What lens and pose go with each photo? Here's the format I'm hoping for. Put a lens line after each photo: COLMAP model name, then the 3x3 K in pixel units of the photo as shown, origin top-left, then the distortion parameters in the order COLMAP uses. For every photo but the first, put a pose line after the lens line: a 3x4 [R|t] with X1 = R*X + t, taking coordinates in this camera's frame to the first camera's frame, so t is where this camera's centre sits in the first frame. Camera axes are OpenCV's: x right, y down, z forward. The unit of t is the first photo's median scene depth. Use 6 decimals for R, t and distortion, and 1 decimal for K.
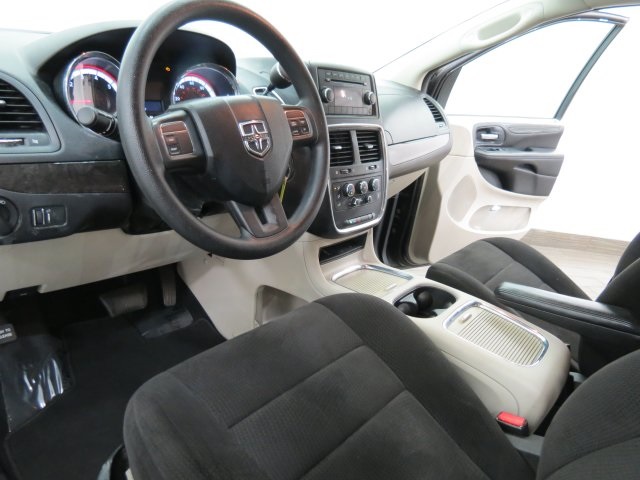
lens RADIAL K [[449.3, 0, 320.0], [0, 449.3, 240.0], [0, 0, 1]] dist [-0.031824, 0.007079]
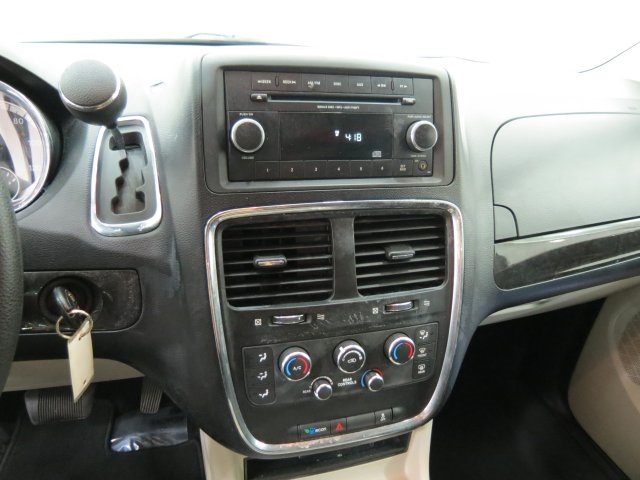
lens RADIAL K [[460.5, 0, 320.0], [0, 460.5, 240.0], [0, 0, 1]] dist [-0.046803, 0.001355]
pose [[0.825833, 0.157618, -0.541439, 0.294349], [-0.155644, 0.986557, 0.049798, -0.249224], [0.542009, 0.043147, 0.839264, 0.660359]]
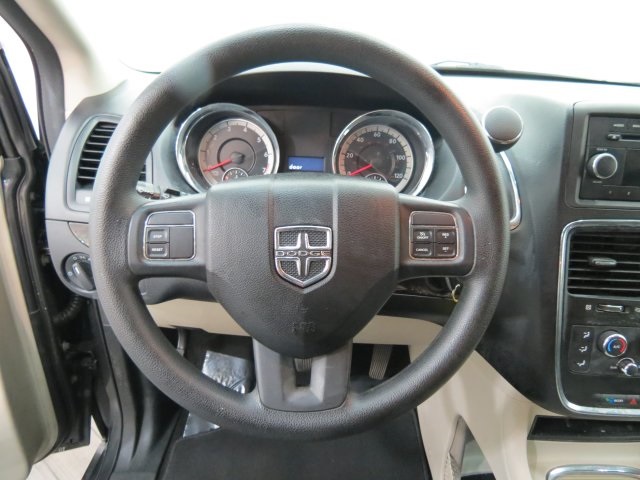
lens RADIAL K [[449.3, 0, 320.0], [0, 449.3, 240.0], [0, 0, 1]] dist [-0.031824, 0.007079]
pose [[0.651056, 0.225827, -0.724657, 0.191561], [-0.239294, 0.967096, 0.086390, -0.193175], [0.720323, 0.117162, 0.683673, 0.386251]]
